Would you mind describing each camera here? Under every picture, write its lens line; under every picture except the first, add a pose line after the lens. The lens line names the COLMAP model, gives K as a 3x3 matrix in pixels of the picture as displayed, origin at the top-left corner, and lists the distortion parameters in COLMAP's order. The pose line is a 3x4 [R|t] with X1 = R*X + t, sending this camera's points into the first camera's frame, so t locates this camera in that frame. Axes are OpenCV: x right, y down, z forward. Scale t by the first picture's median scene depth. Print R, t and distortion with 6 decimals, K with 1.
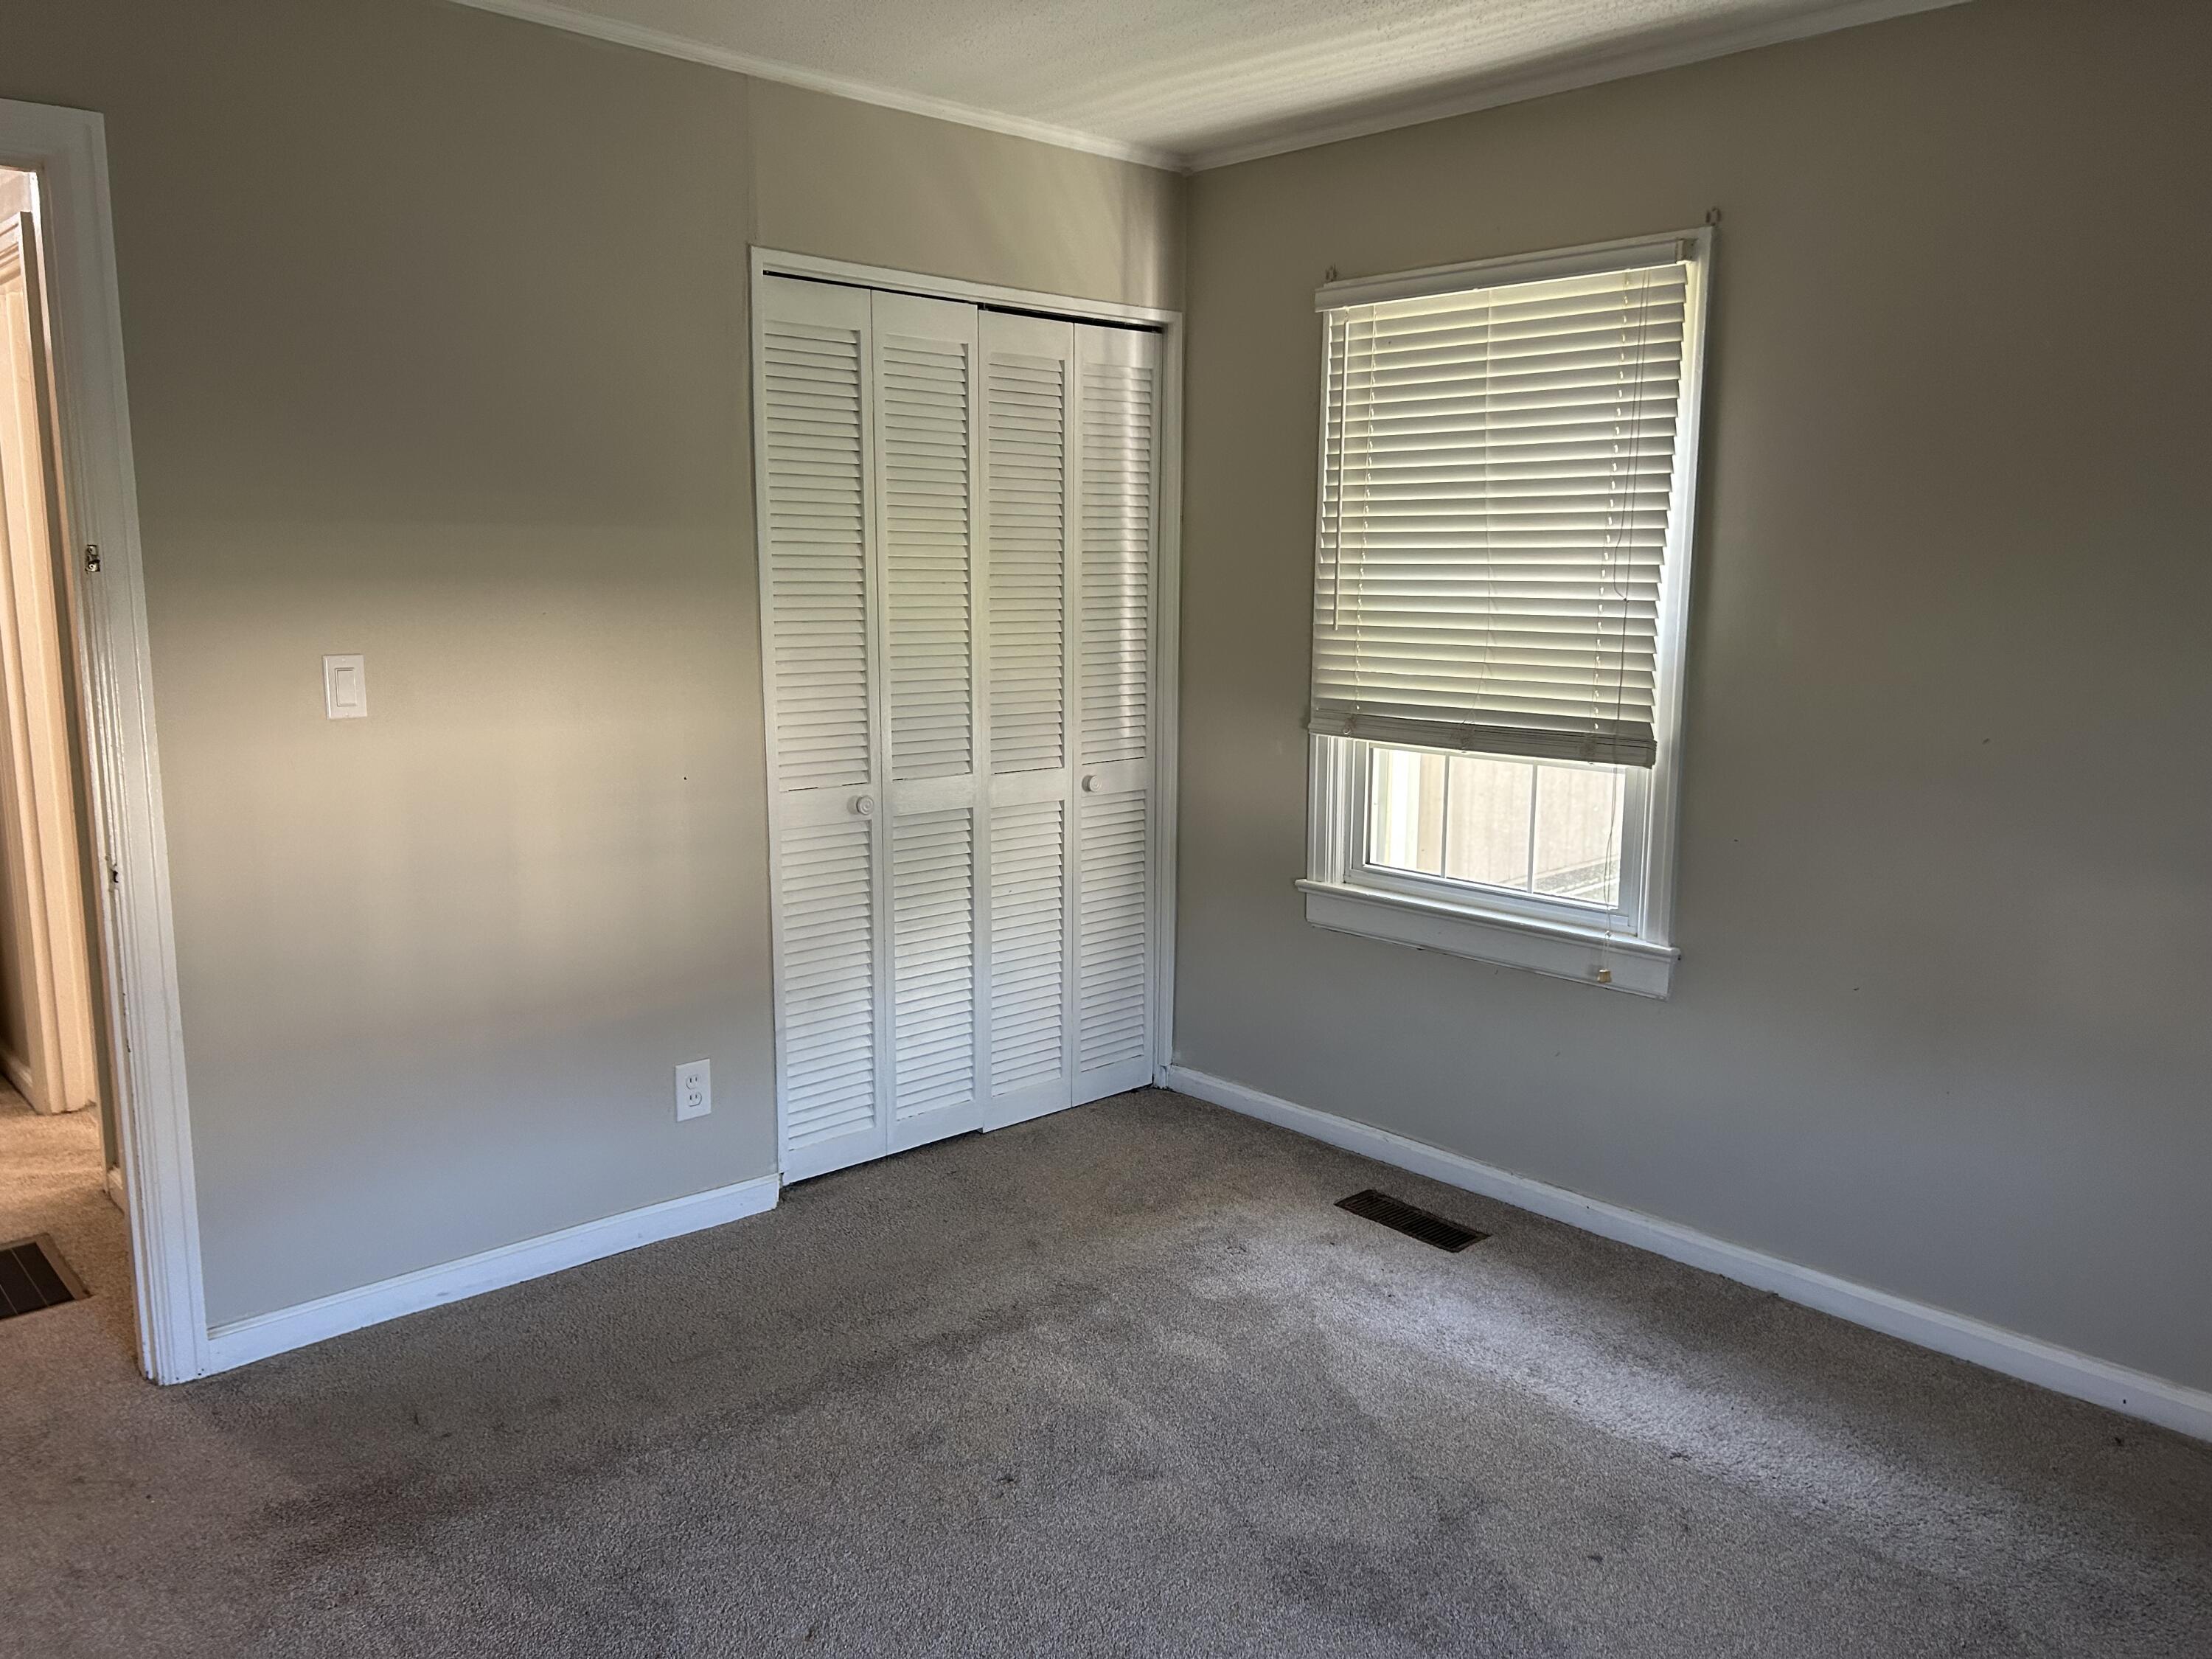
lens RADIAL K [[1676.7, 0, 1110.7], [0, 1676.7, 832.4], [0, 0, 1]] dist [0.073824, -0.087057]
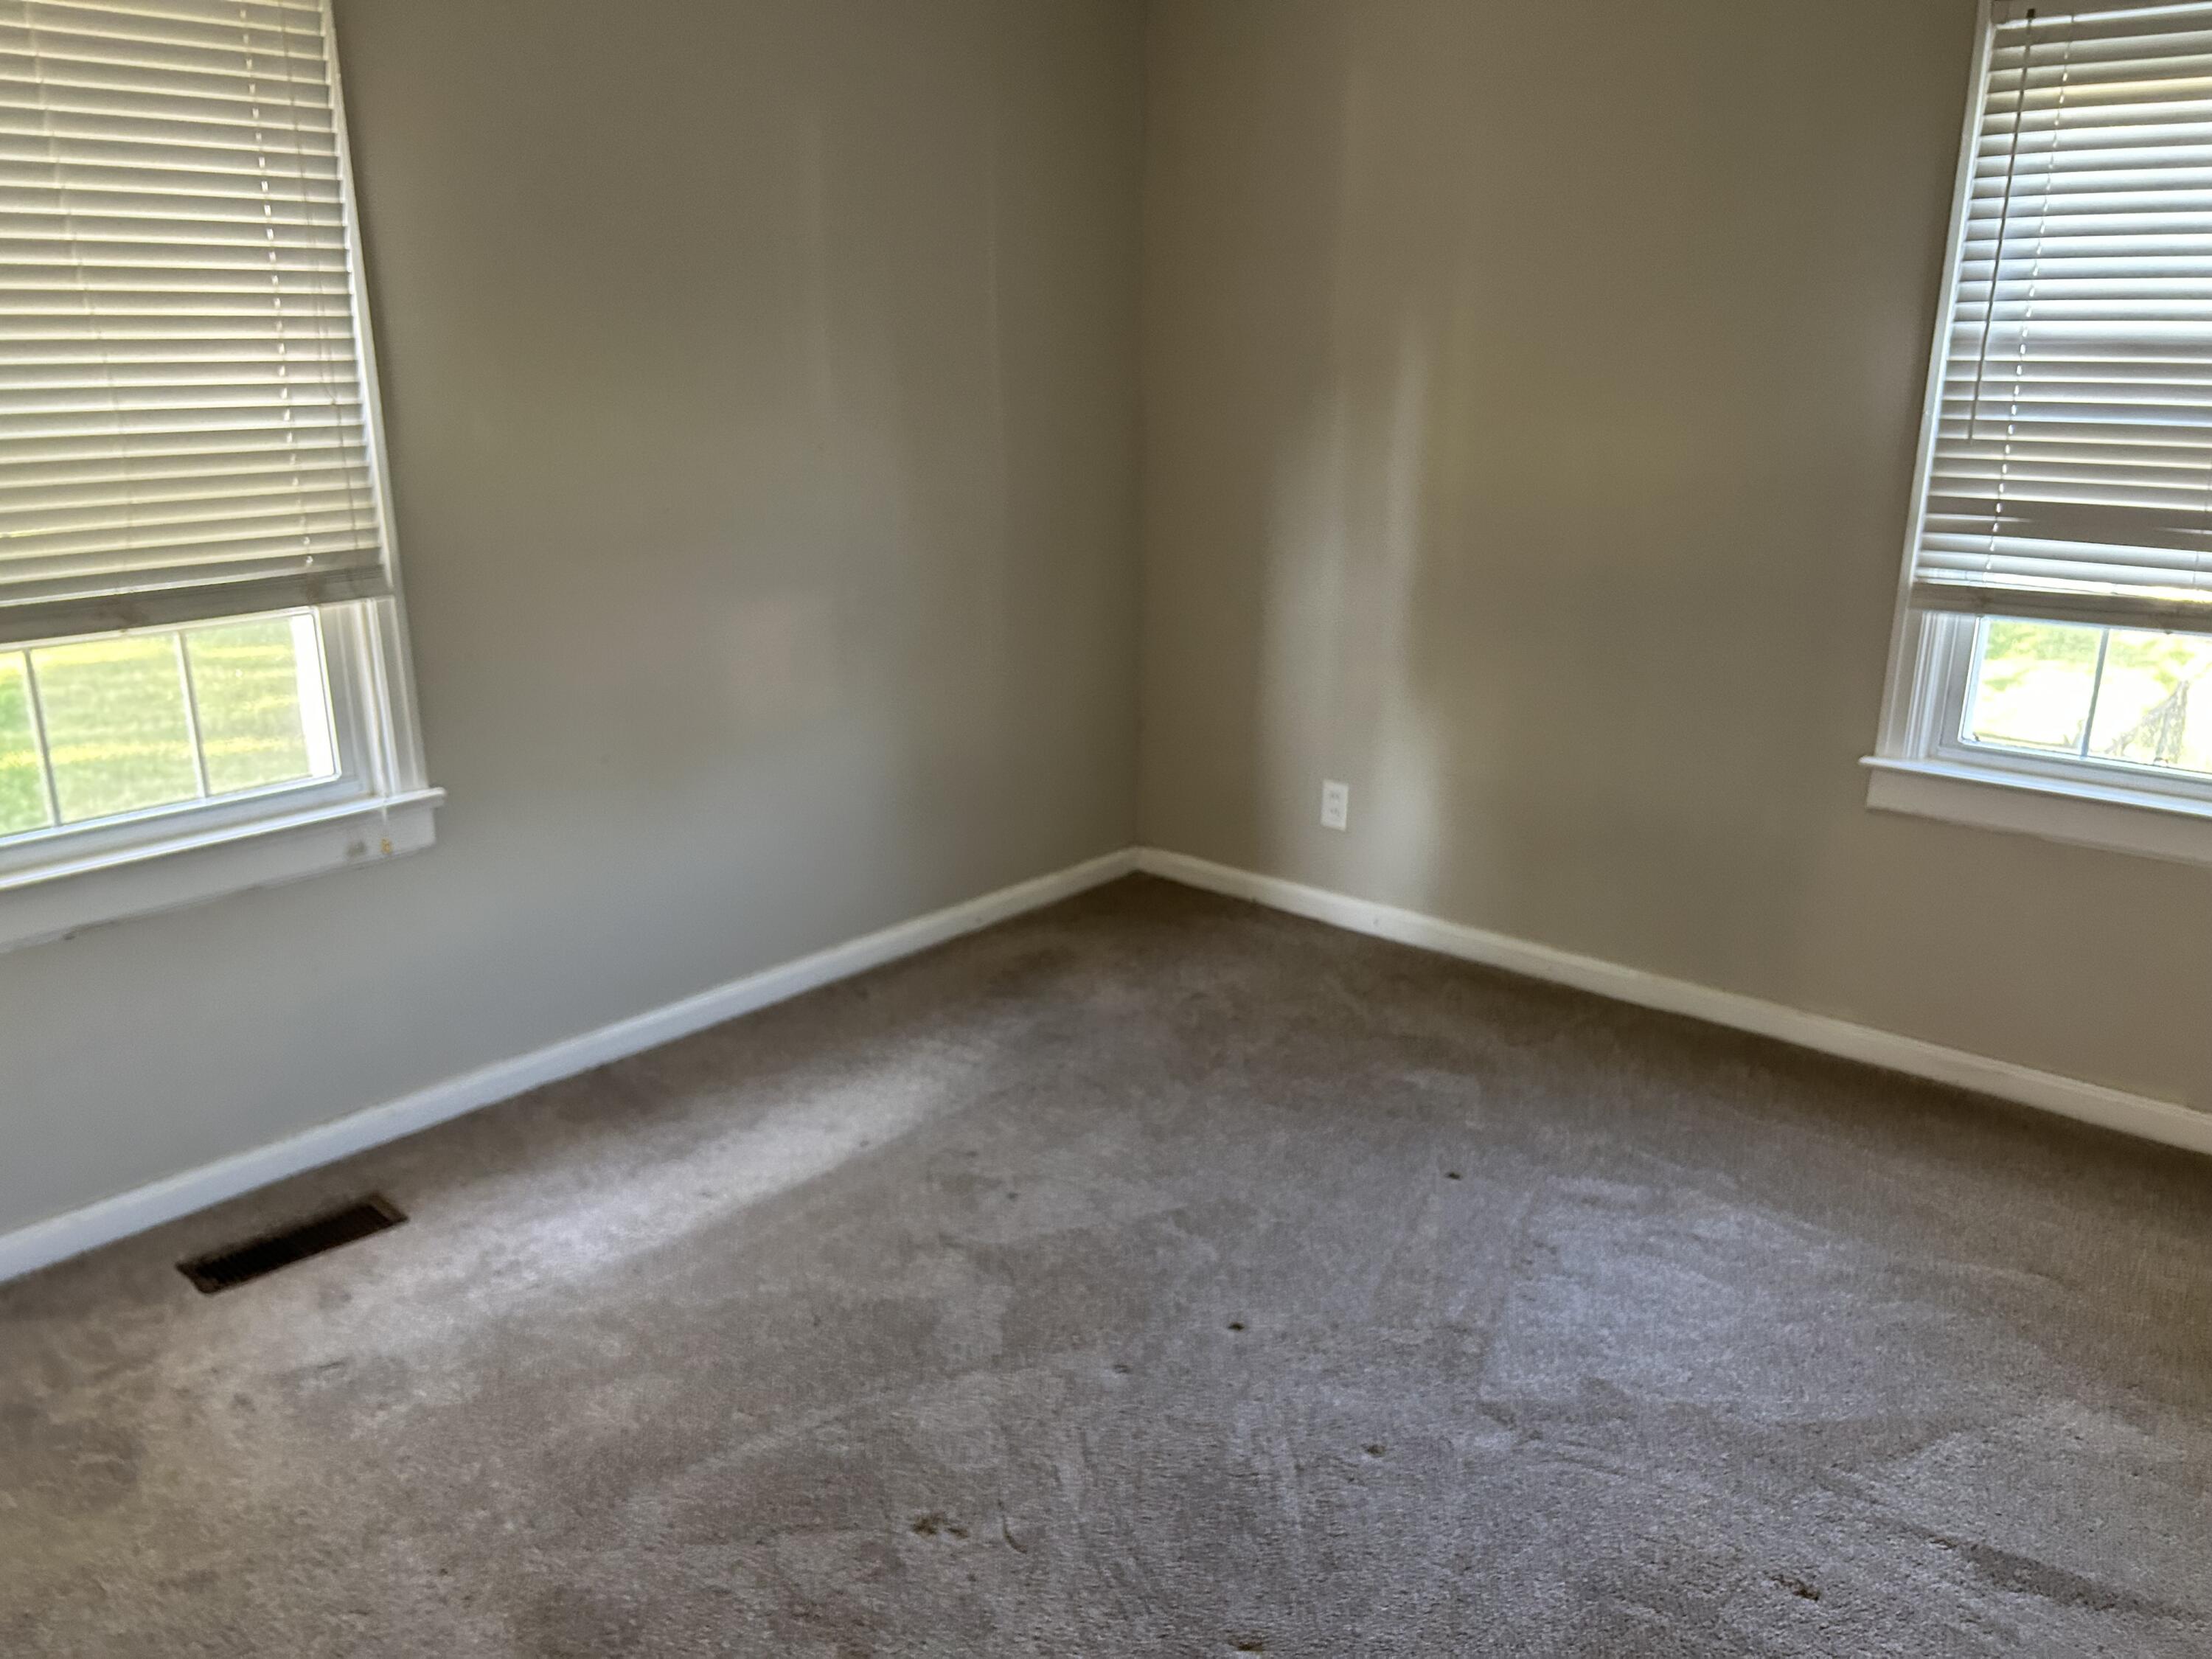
lens RADIAL K [[1673.1, 0, 1115.5], [0, 1673.1, 840.5], [0, 0, 1]] dist [0.053946, -0.056145]
pose [[-0.116583, -0.298943, 0.947123, -0.578345], [0.154072, 0.936638, 0.314598, -0.135066], [-0.981158, 0.182602, -0.063138, 0.695474]]
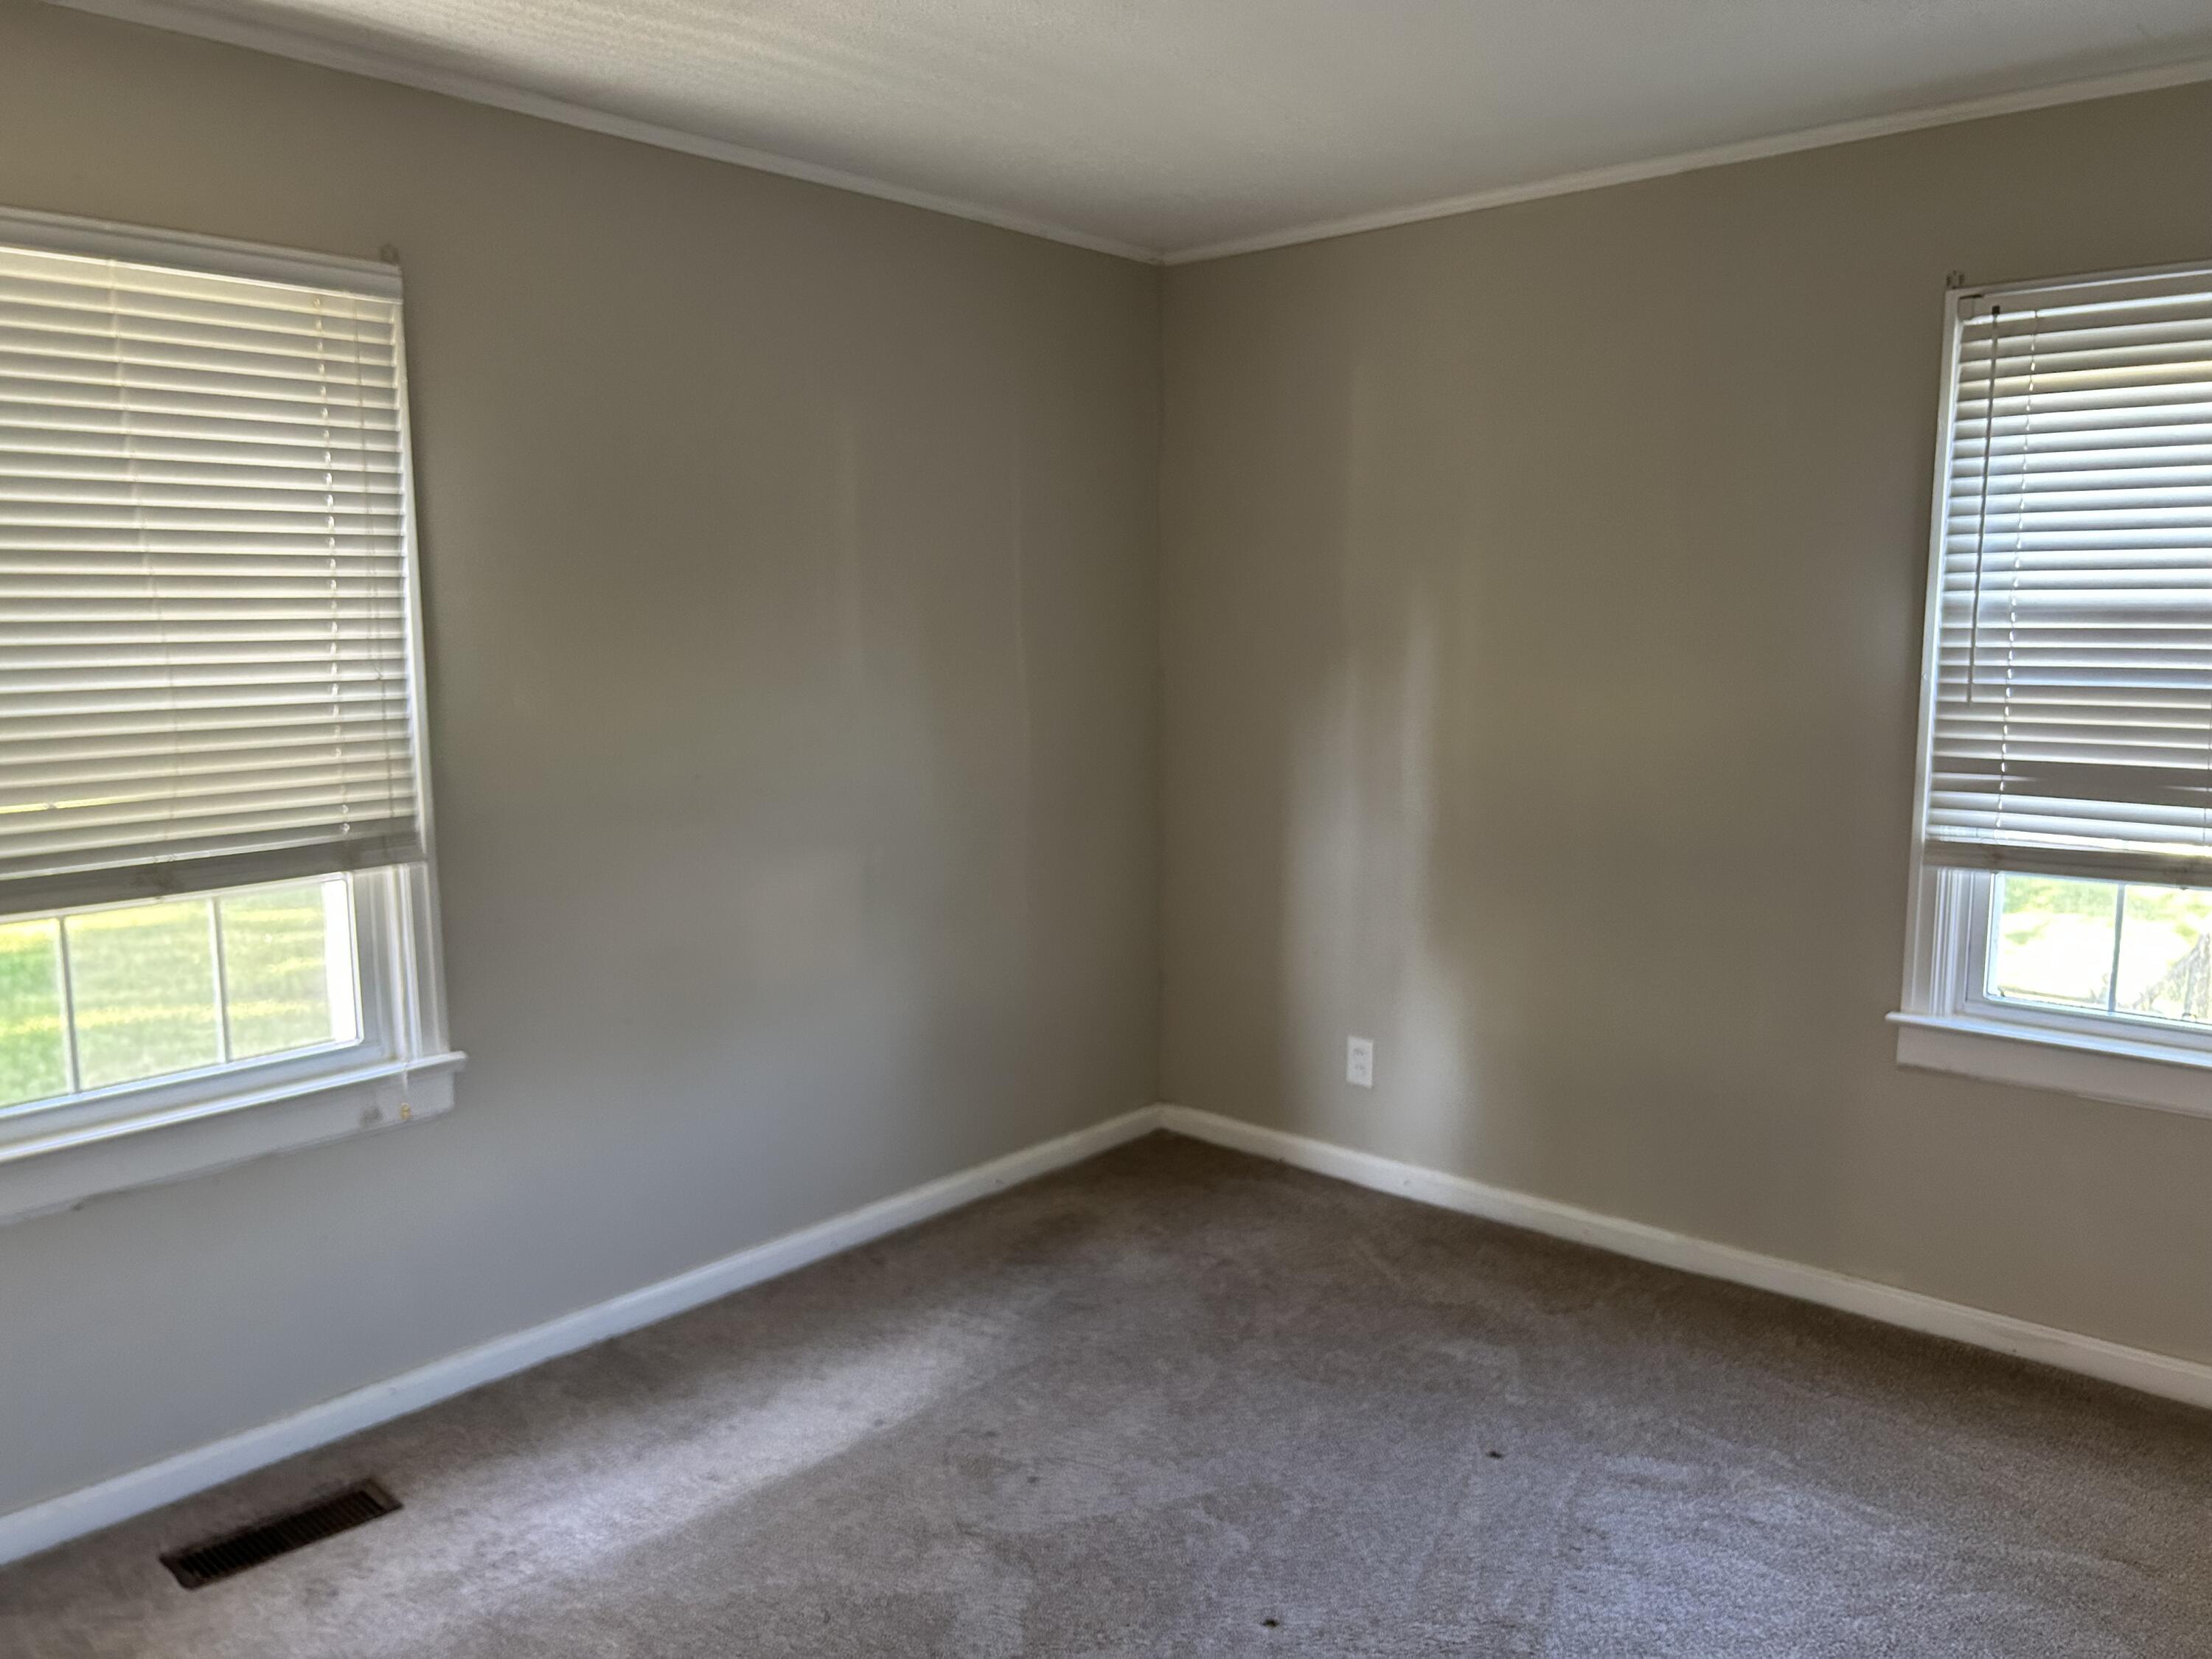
lens RADIAL K [[1676.7, 0, 1110.7], [0, 1676.7, 832.4], [0, 0, 1]] dist [0.073824, -0.087057]
pose [[-0.102383, -0.145545, 0.984040, -0.580389], [0.163353, 0.973349, 0.160960, -0.135622], [-0.981241, 0.177225, -0.075879, 0.695641]]
